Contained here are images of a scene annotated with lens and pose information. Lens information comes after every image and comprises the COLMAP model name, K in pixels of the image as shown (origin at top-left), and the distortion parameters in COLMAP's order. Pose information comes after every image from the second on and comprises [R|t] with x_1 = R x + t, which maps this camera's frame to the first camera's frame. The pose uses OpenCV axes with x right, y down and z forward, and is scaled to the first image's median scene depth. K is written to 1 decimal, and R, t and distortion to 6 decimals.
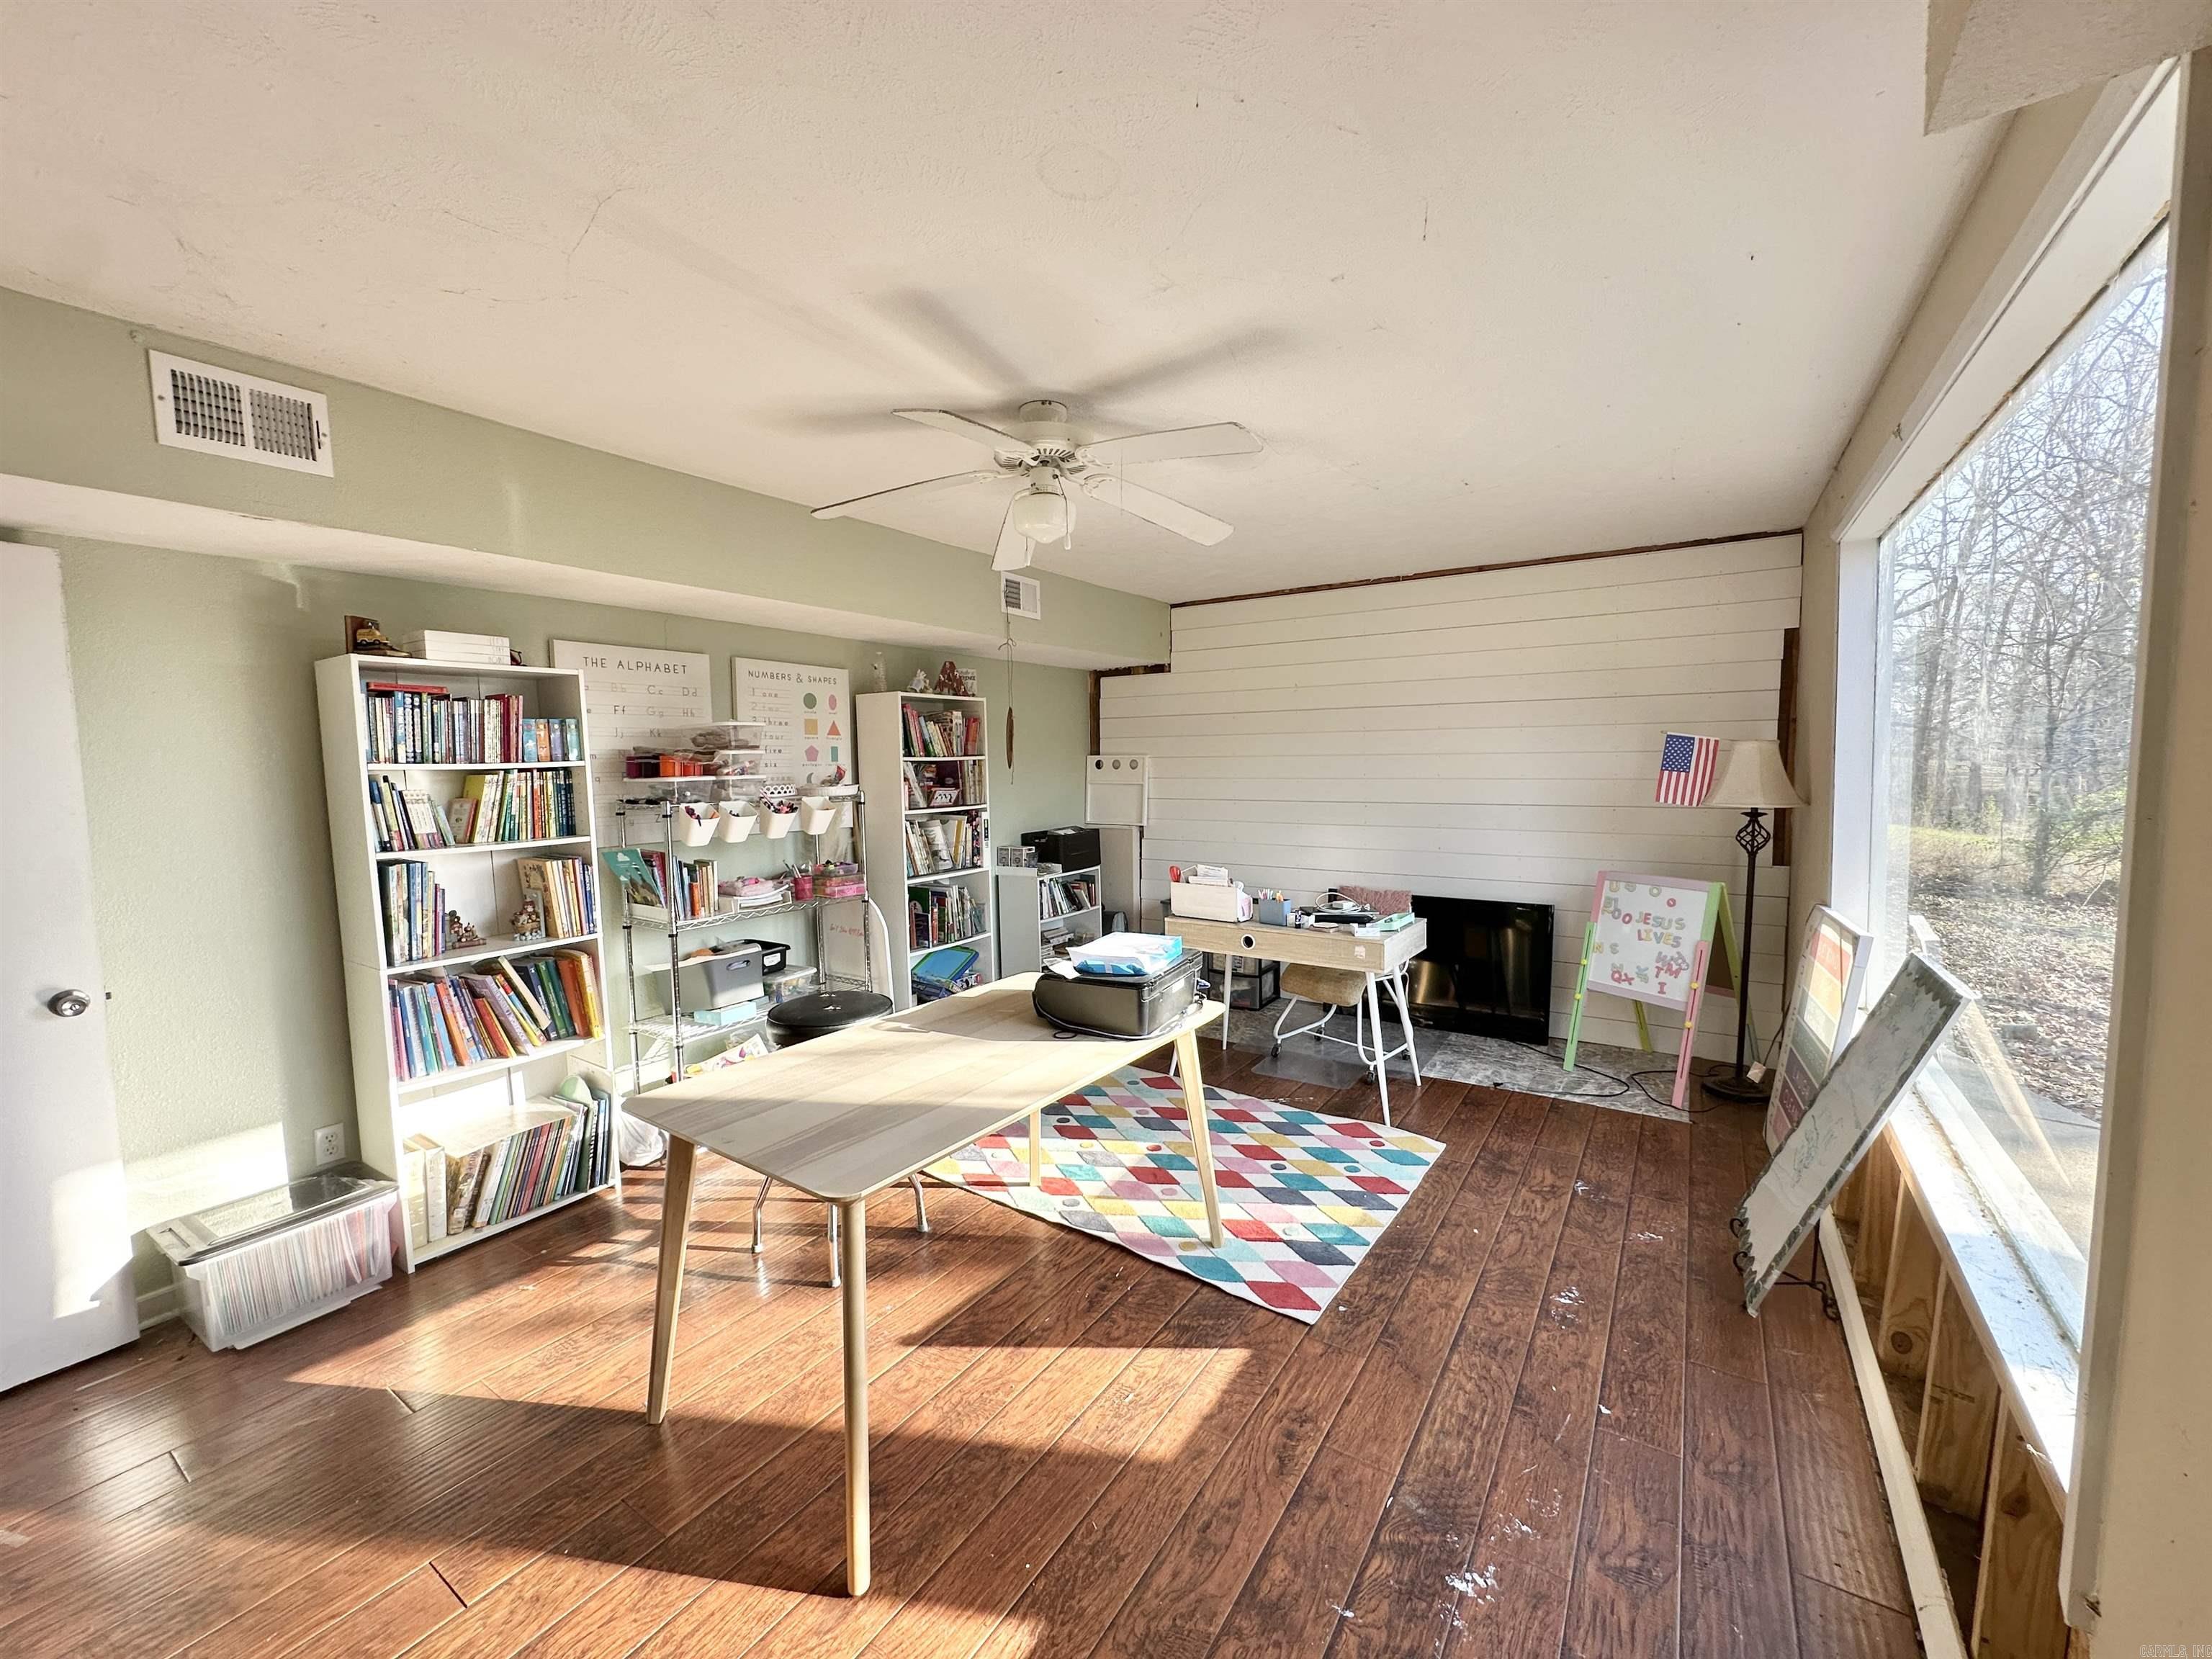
lens RADIAL K [[881.7, 0, 1107.8], [0, 881.7, 829.8], [0, 0, 1]] dist [-0.002171, -0.000033]
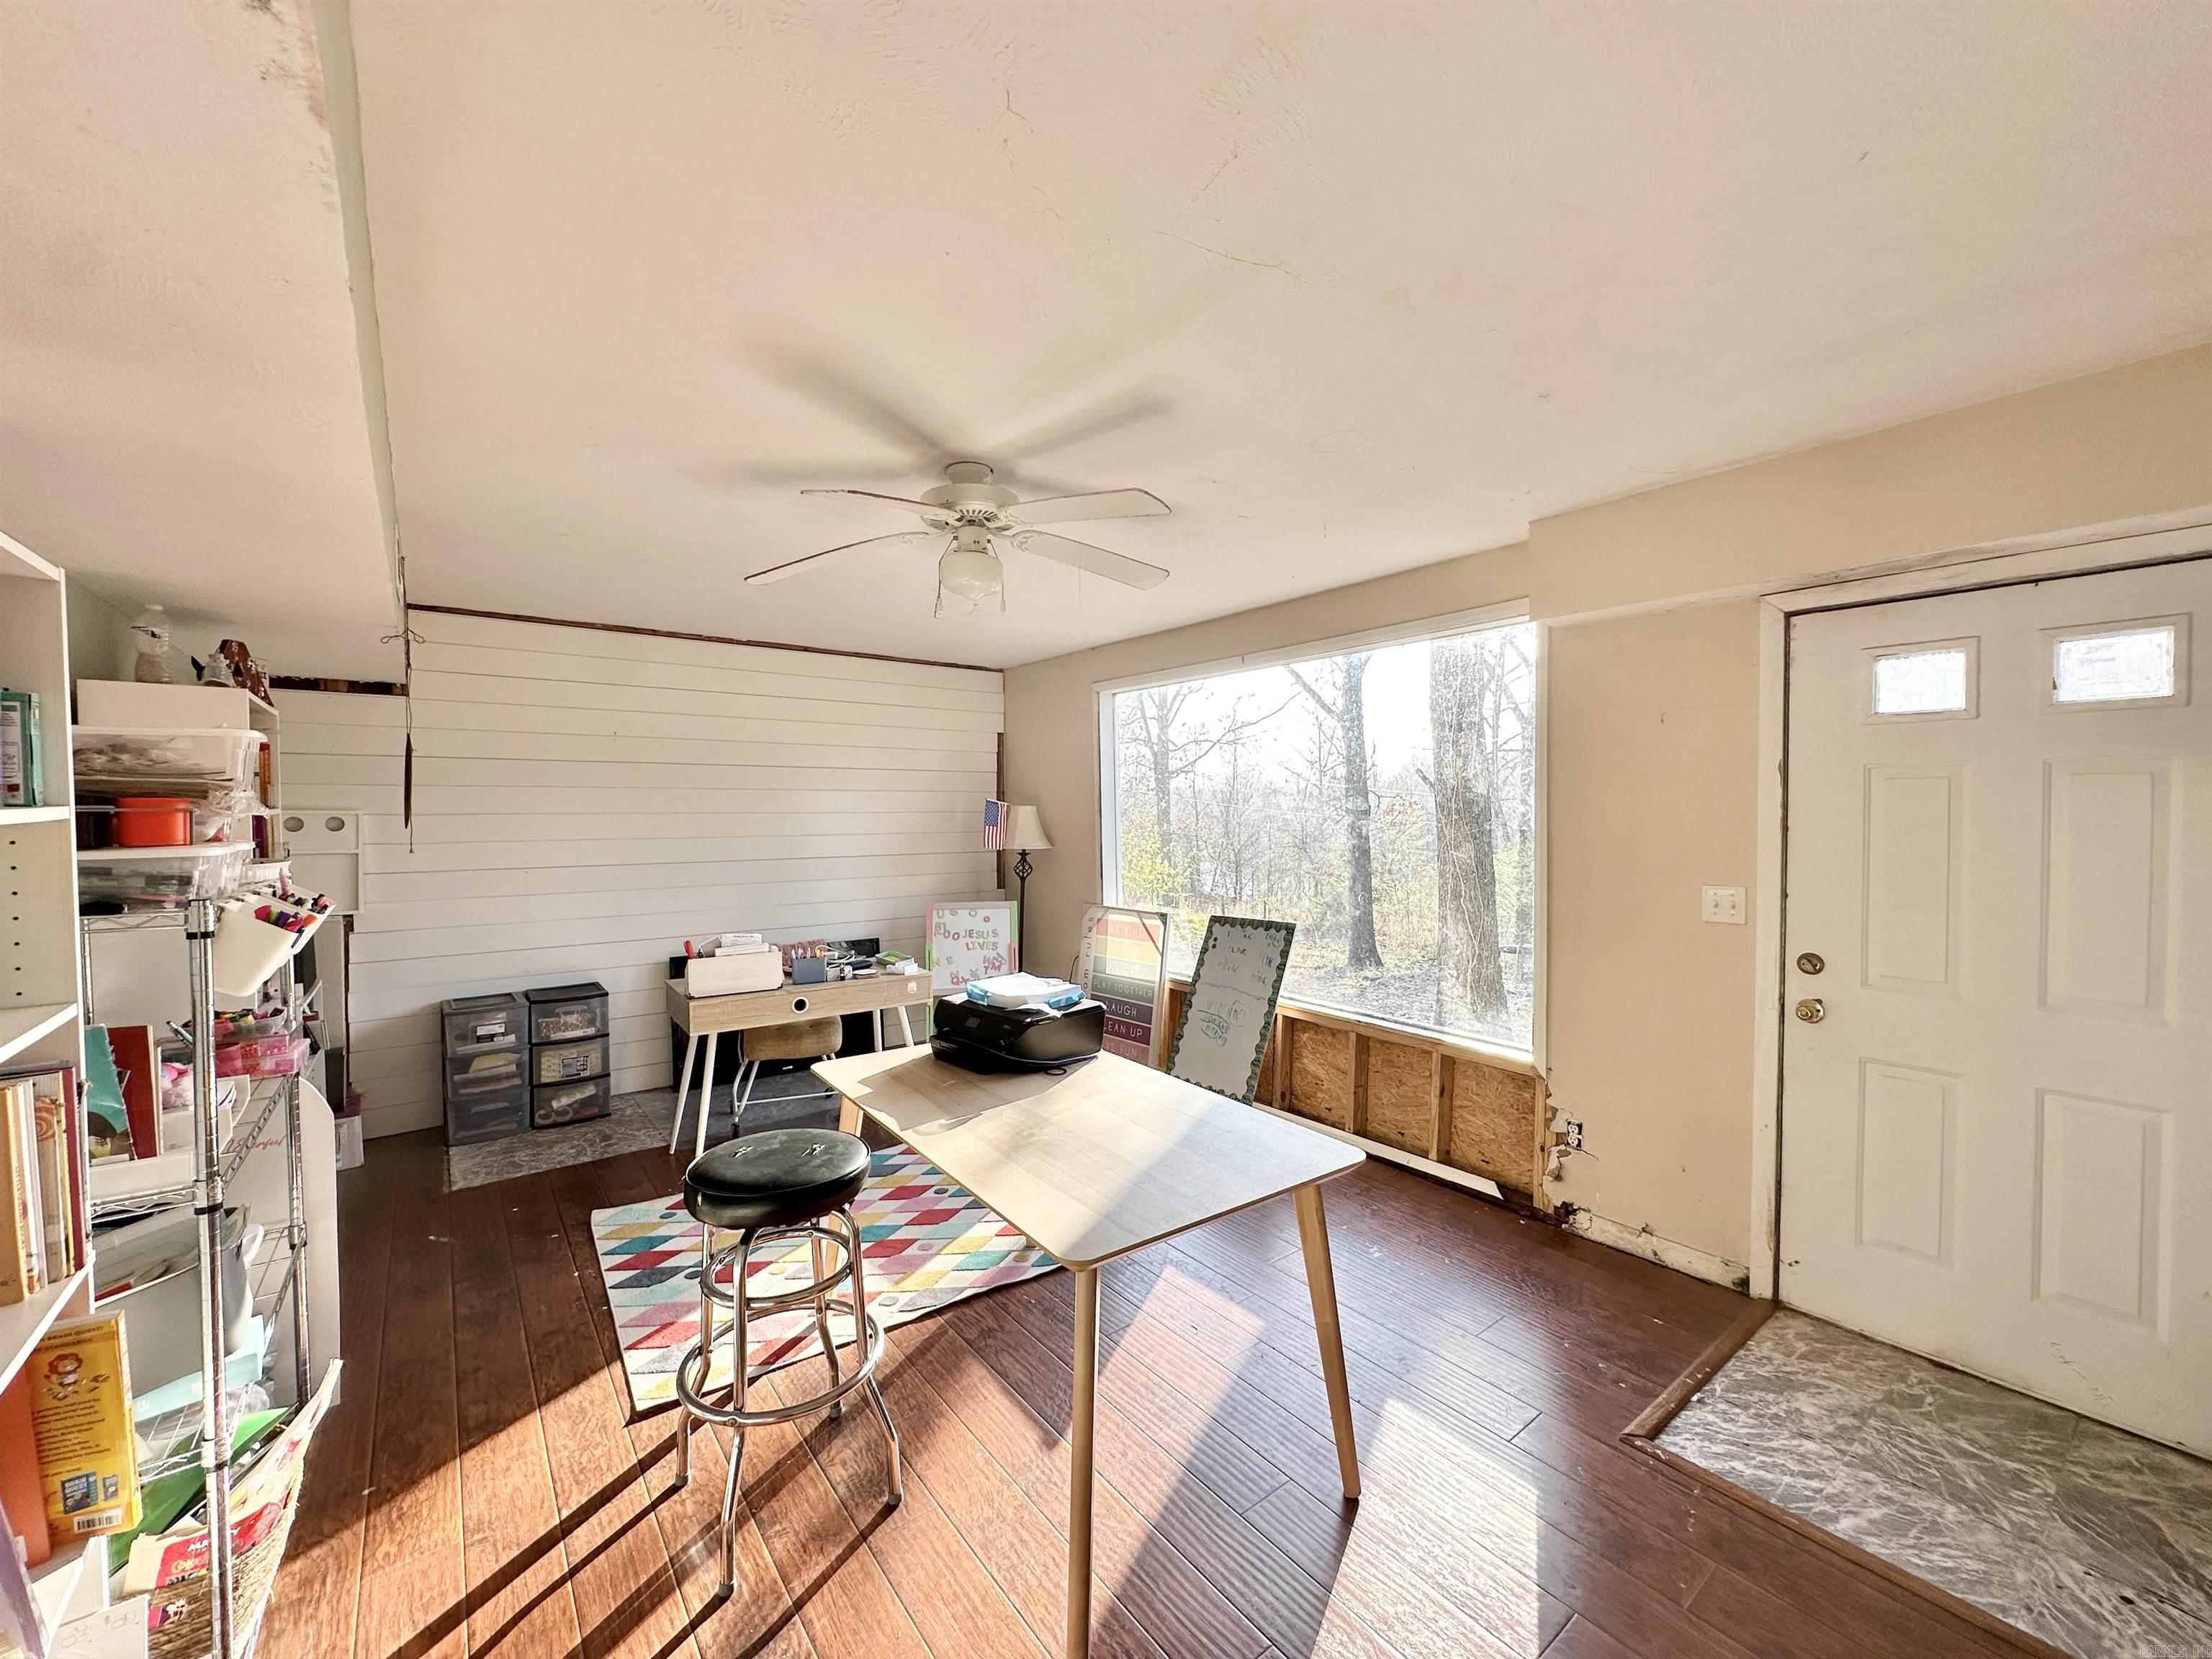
lens RADIAL K [[881.7, 0, 1104.2], [0, 881.7, 831.1], [0, 0, 1]] dist [-0.002171, -0.000033]
pose [[0.326465, -0.009840, 0.945158, -0.632940], [0.075322, 0.997037, -0.015637, -0.021731], [-0.942203, 0.076296, 0.326239, 0.354699]]
